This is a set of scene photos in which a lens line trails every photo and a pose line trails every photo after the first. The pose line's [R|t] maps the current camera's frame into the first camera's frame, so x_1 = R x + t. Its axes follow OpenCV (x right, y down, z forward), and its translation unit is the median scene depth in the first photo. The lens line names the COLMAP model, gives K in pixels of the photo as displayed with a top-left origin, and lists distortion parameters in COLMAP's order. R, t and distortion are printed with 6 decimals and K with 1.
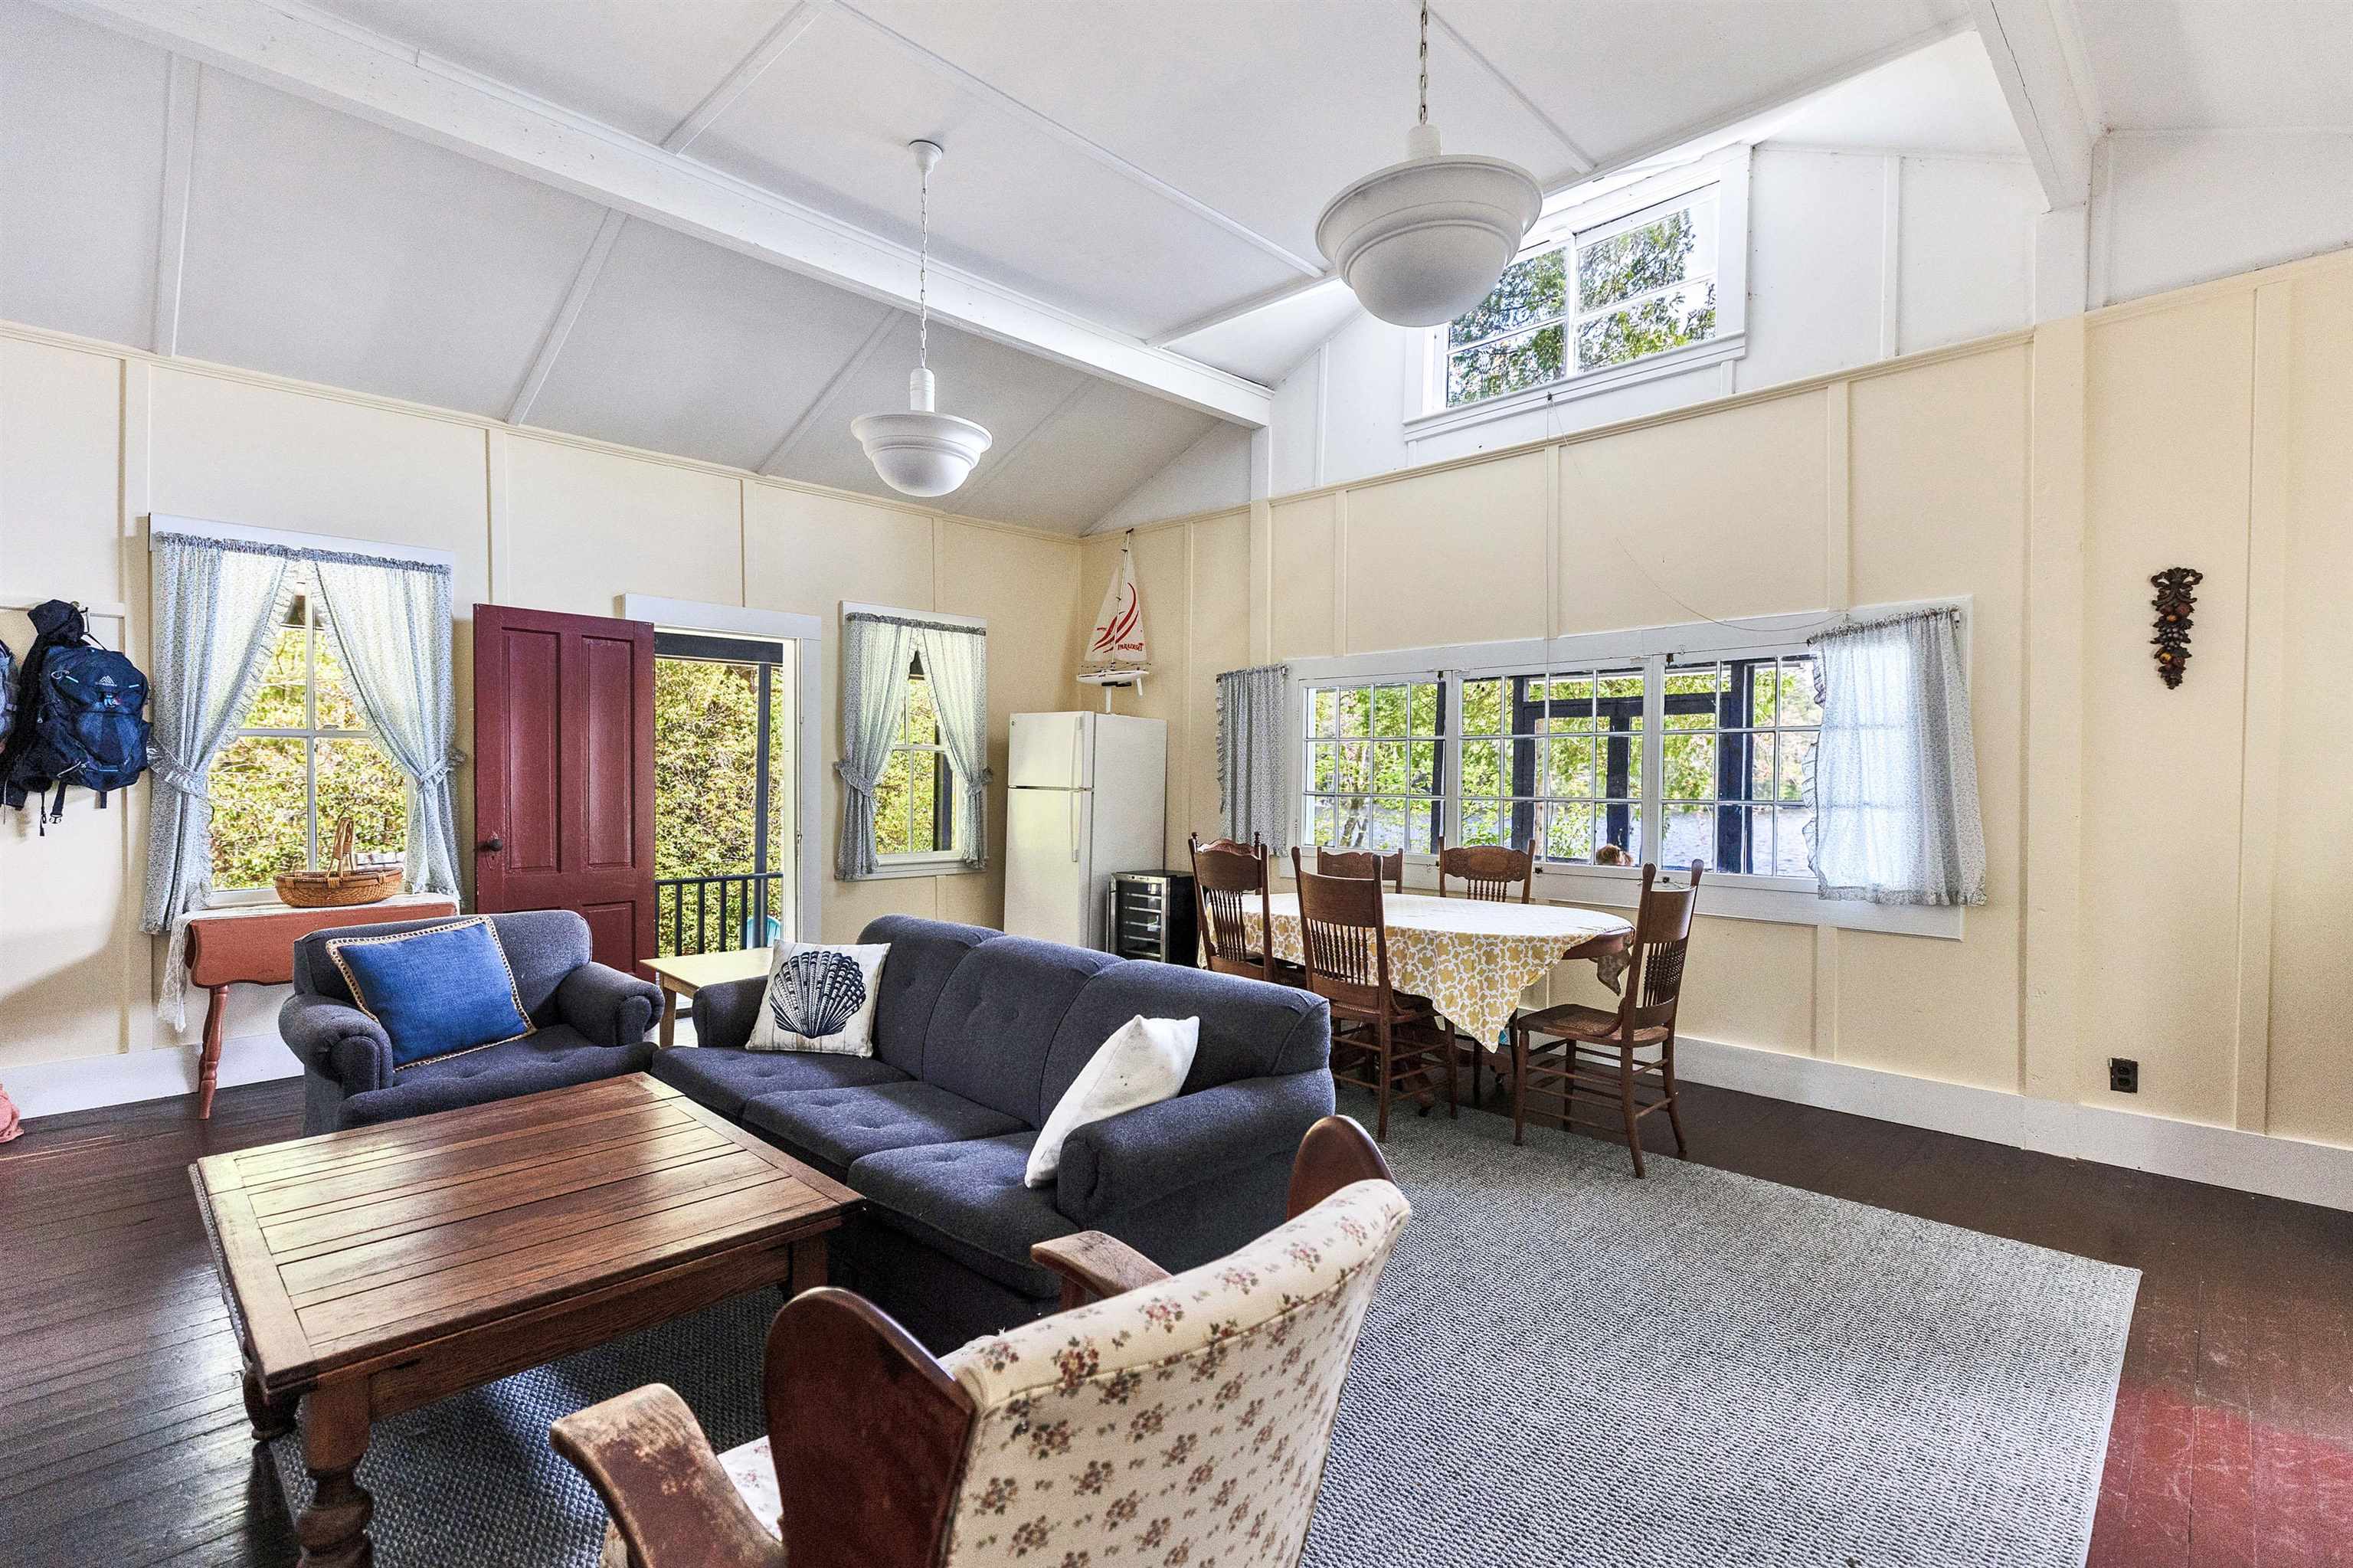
lens RADIAL K [[1070.2, 0, 1189.7], [0, 1070.2, 787.3], [0, 0, 1]] dist [0.003056, 0.000201]
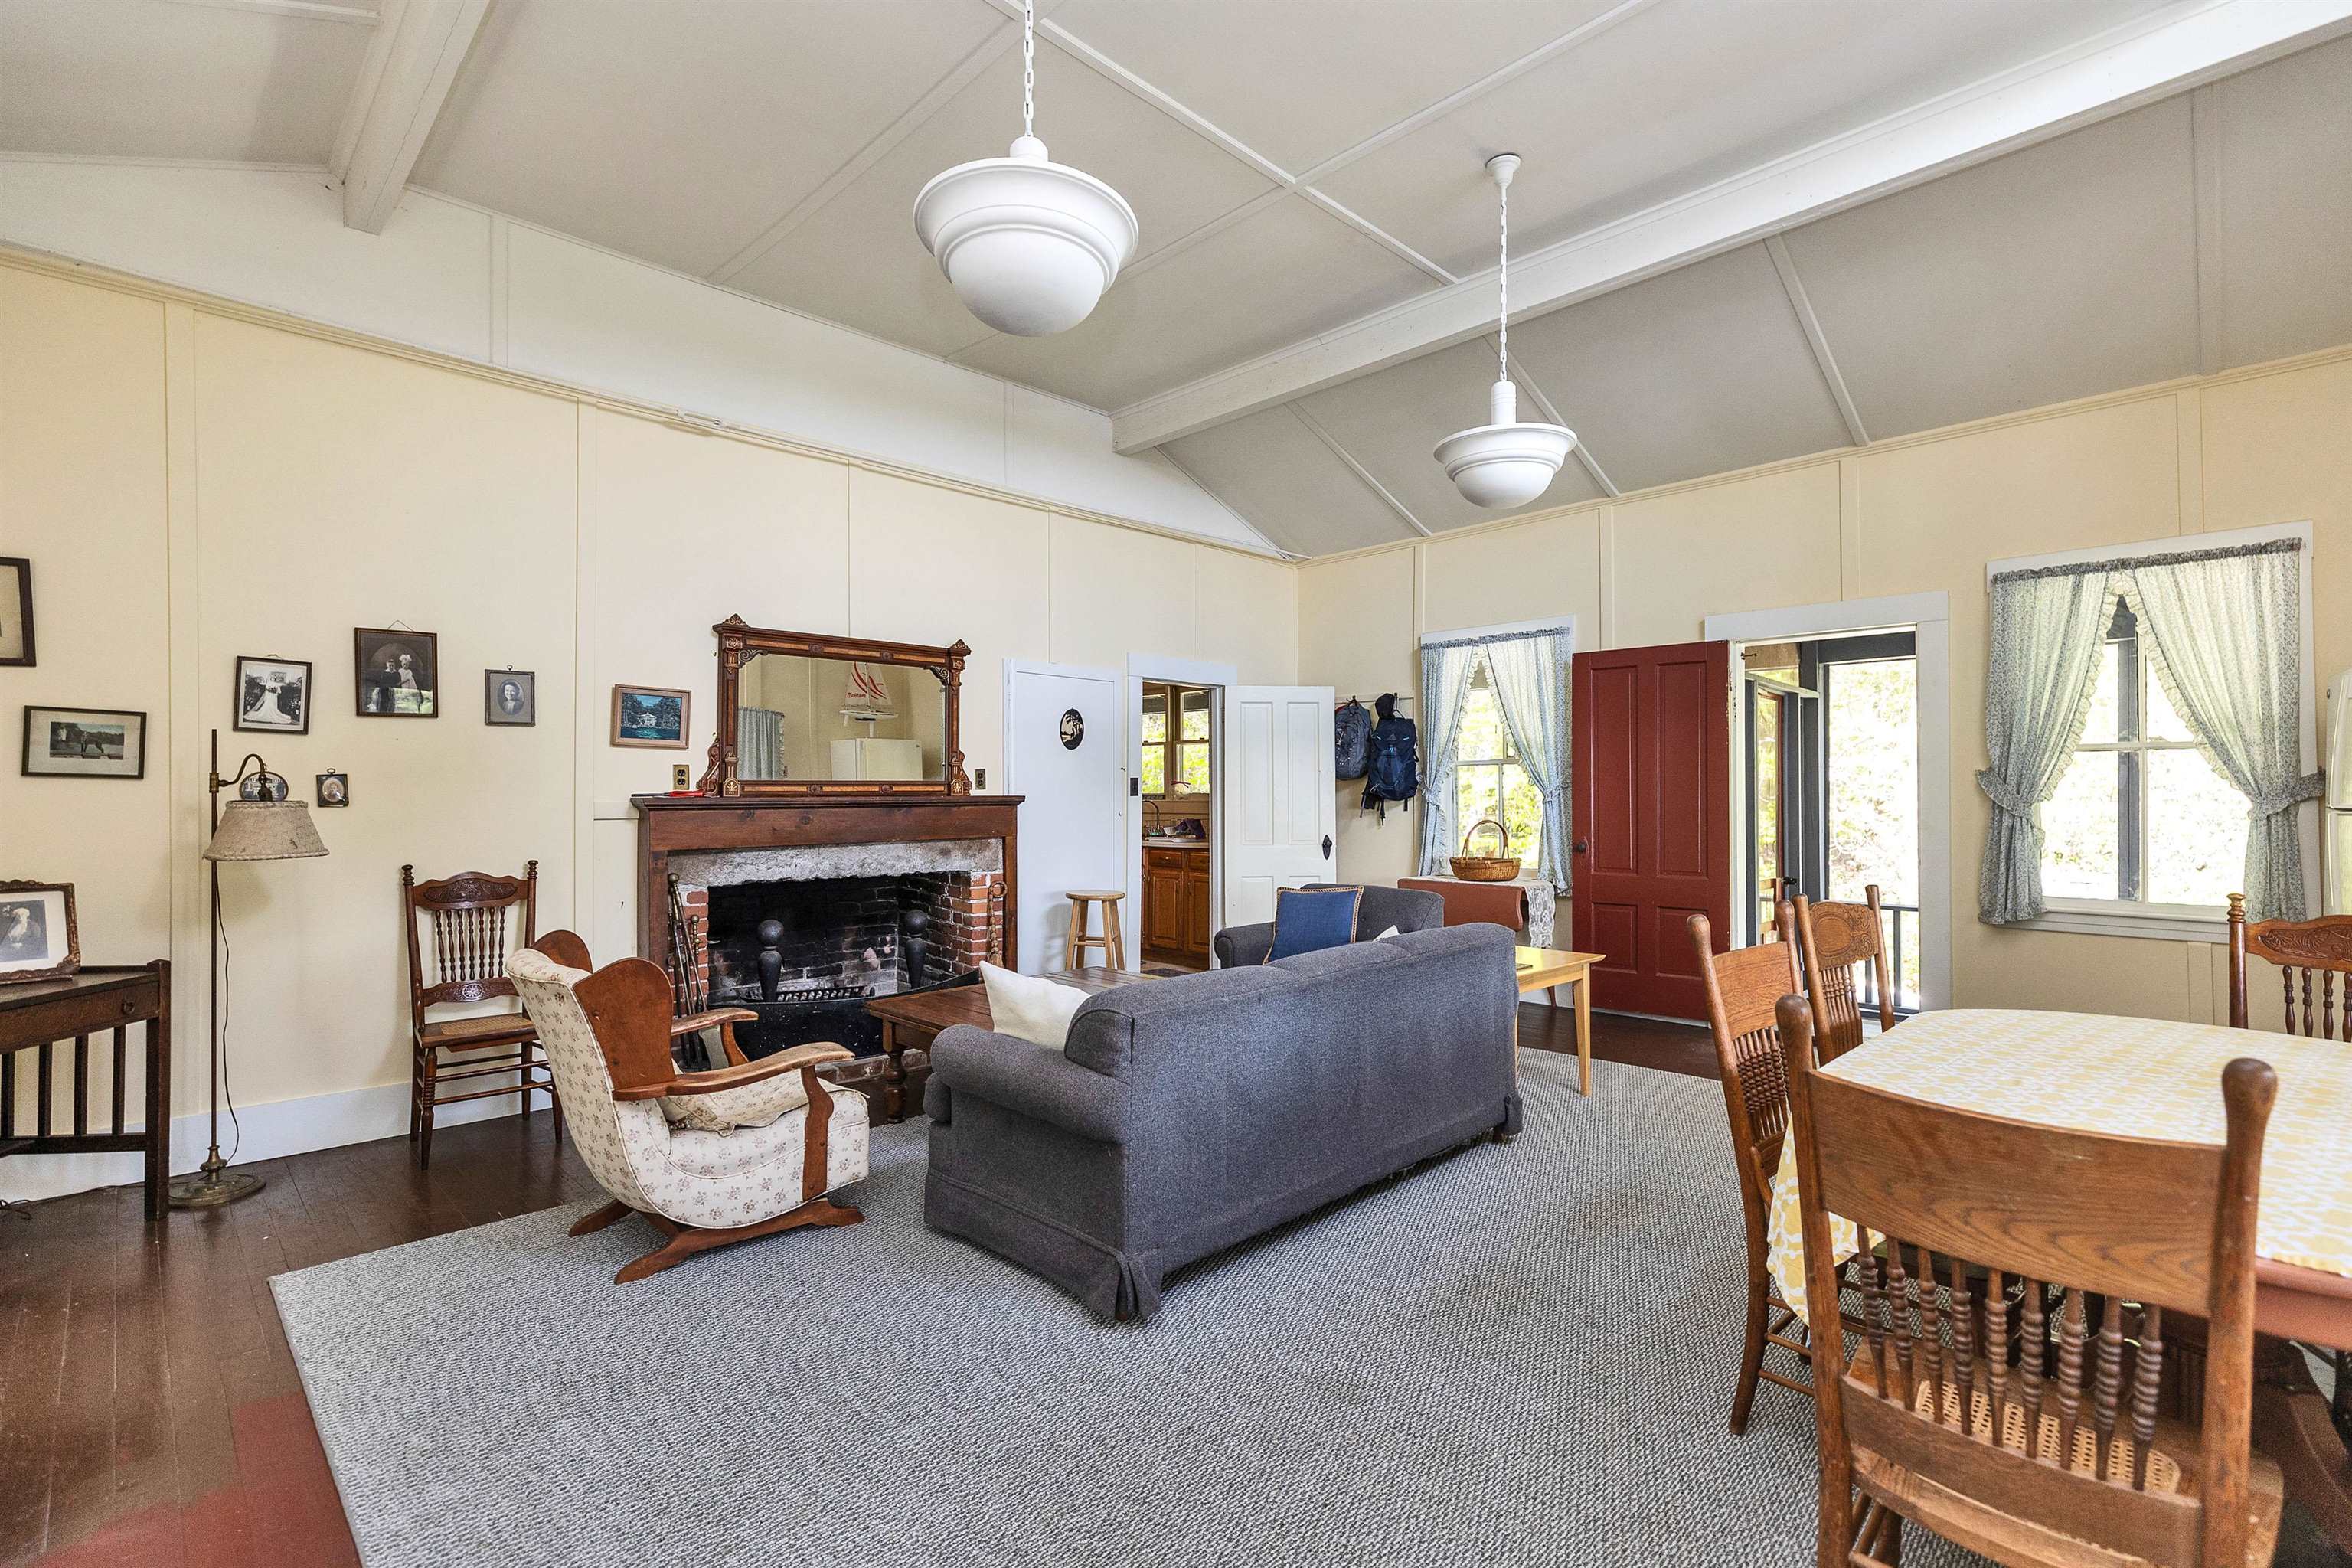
lens RADIAL K [[1061.8, 0, 1175.6], [0, 1061.8, 779.5], [0, 0, 1]] dist [0.003928, -0.000134]
pose [[-0.019605, -0.015402, -0.999689, 0.554043], [-0.008091, 0.999851, -0.015245, -0.001210], [0.999775, 0.007789, -0.019726, 0.531582]]
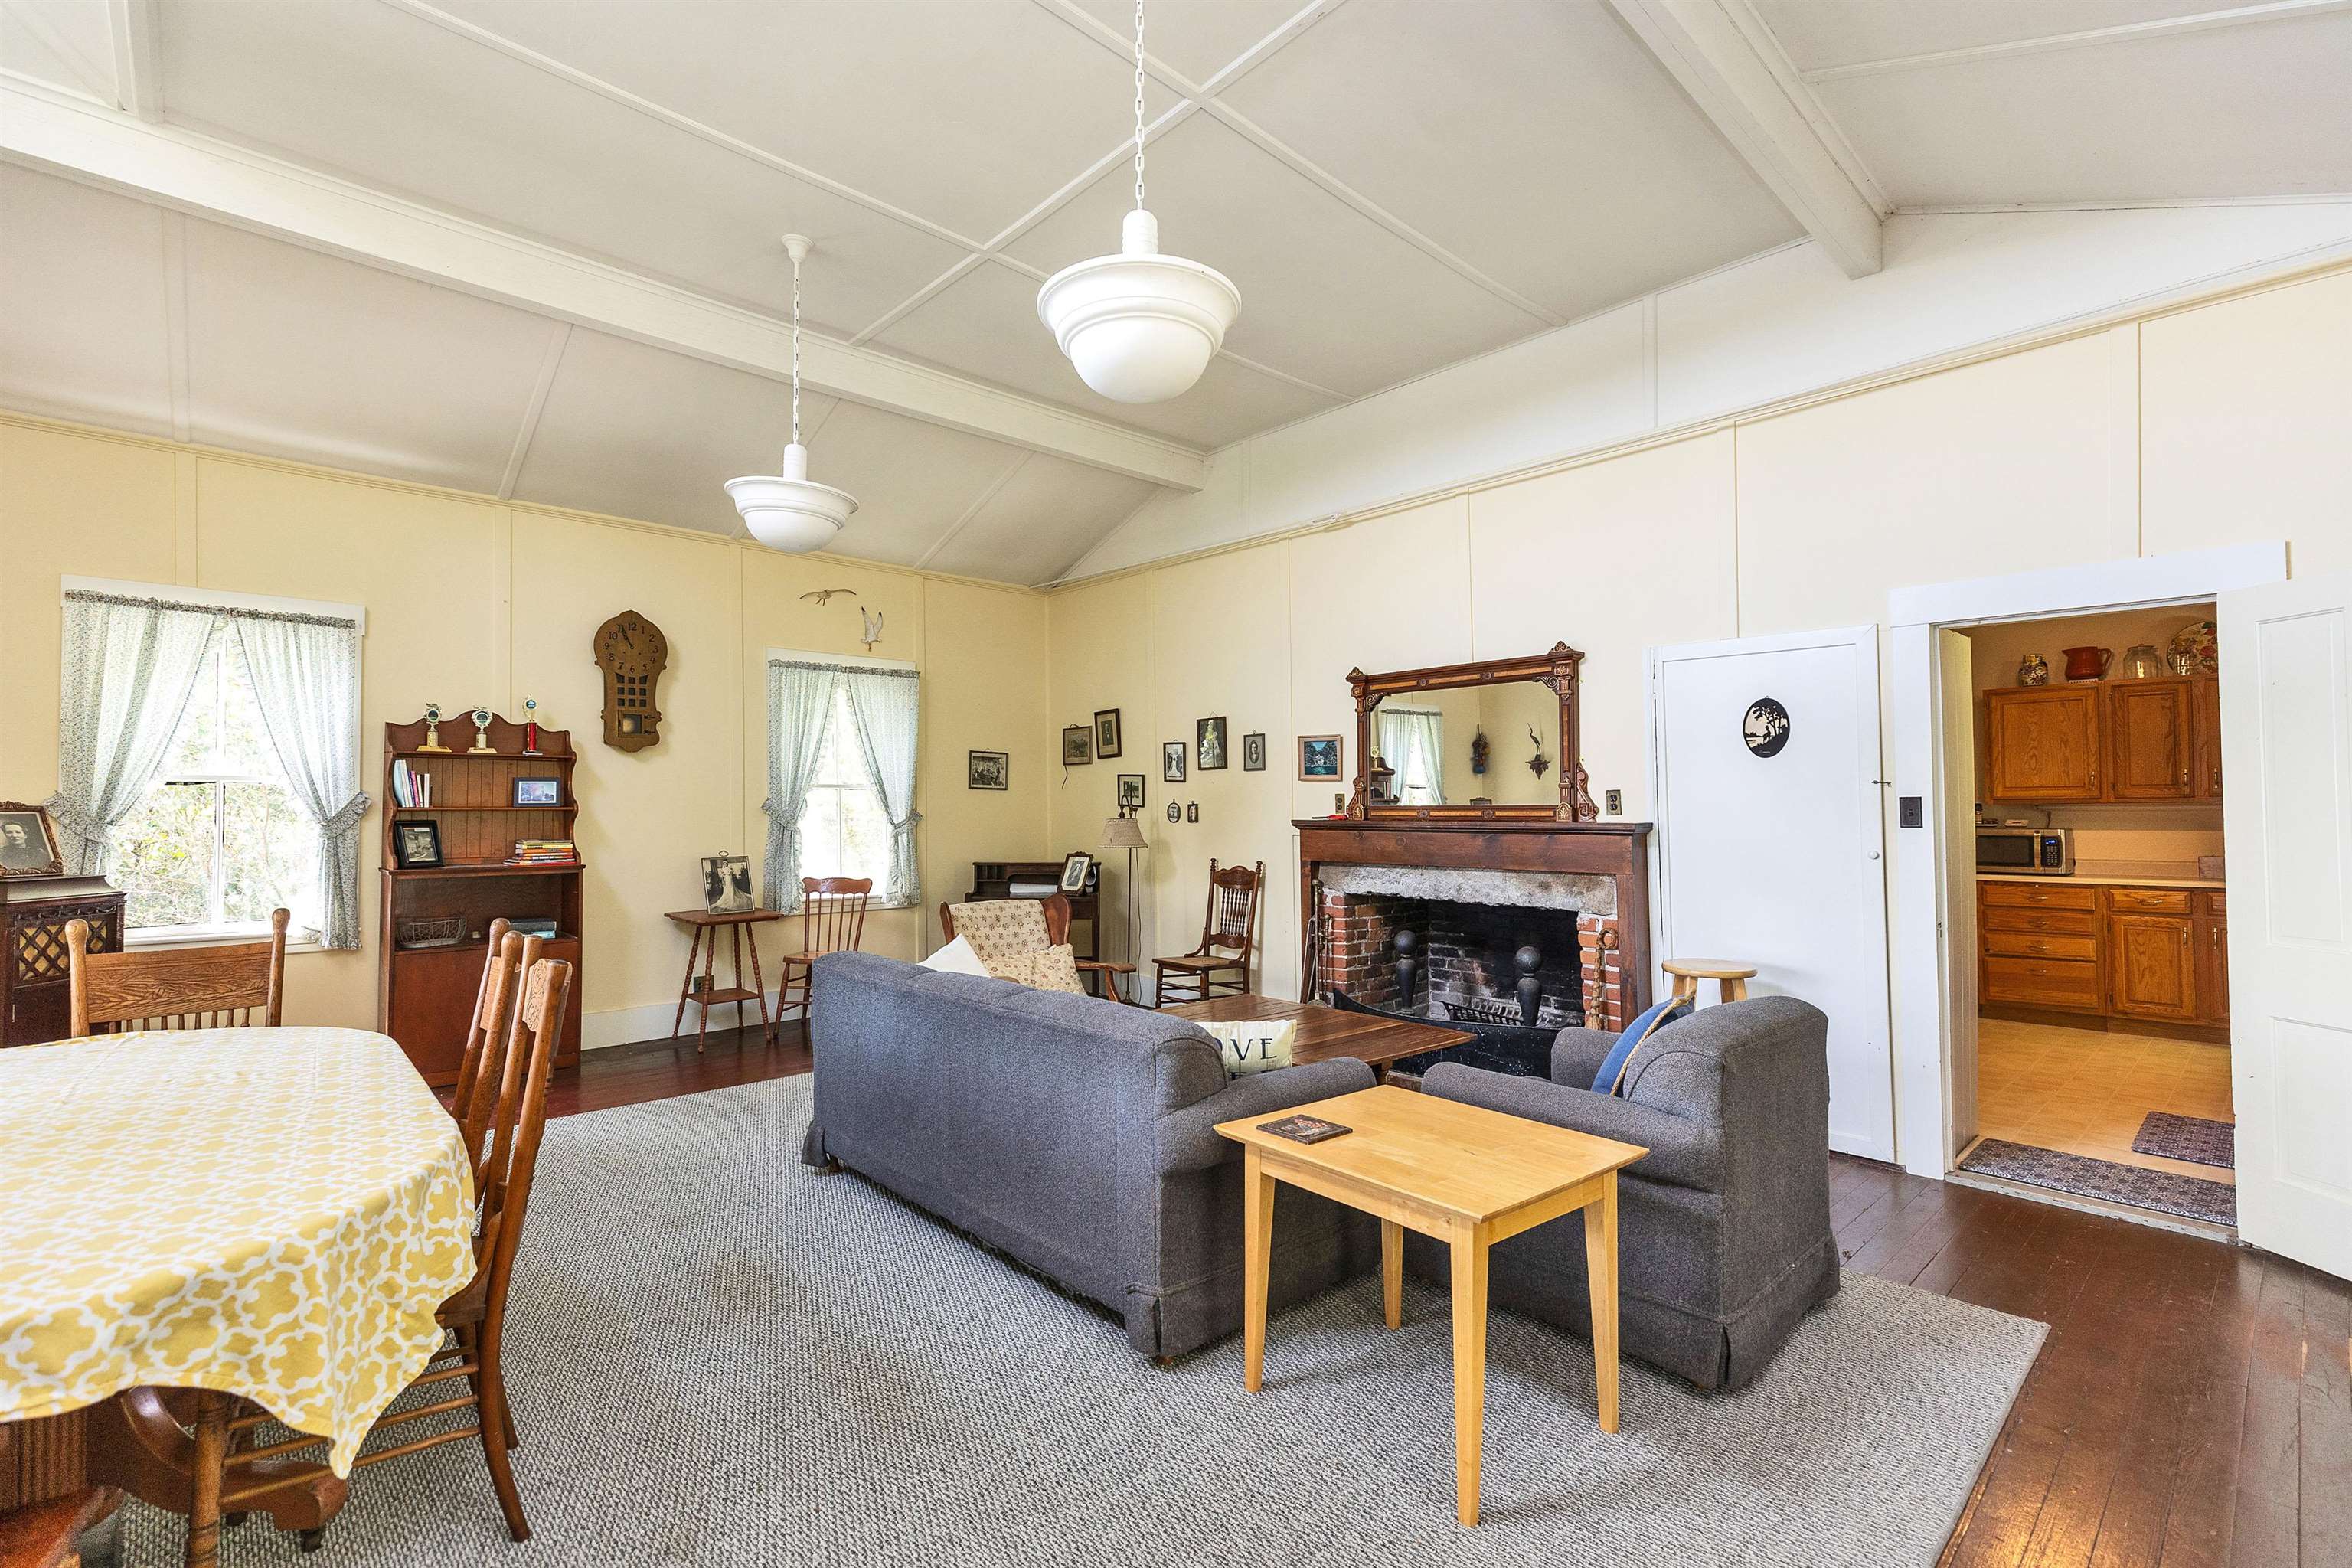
lens RADIAL K [[1046.8, 0, 1167.7], [0, 1046.8, 784.3], [0, 0, 1]] dist [0.001515, 0.000046]
pose [[-0.998195, -0.006891, 0.059664, -0.244813], [-0.007867, 0.999839, -0.016138, -0.015243], [-0.059543, -0.016578, -0.998088, 1.238201]]
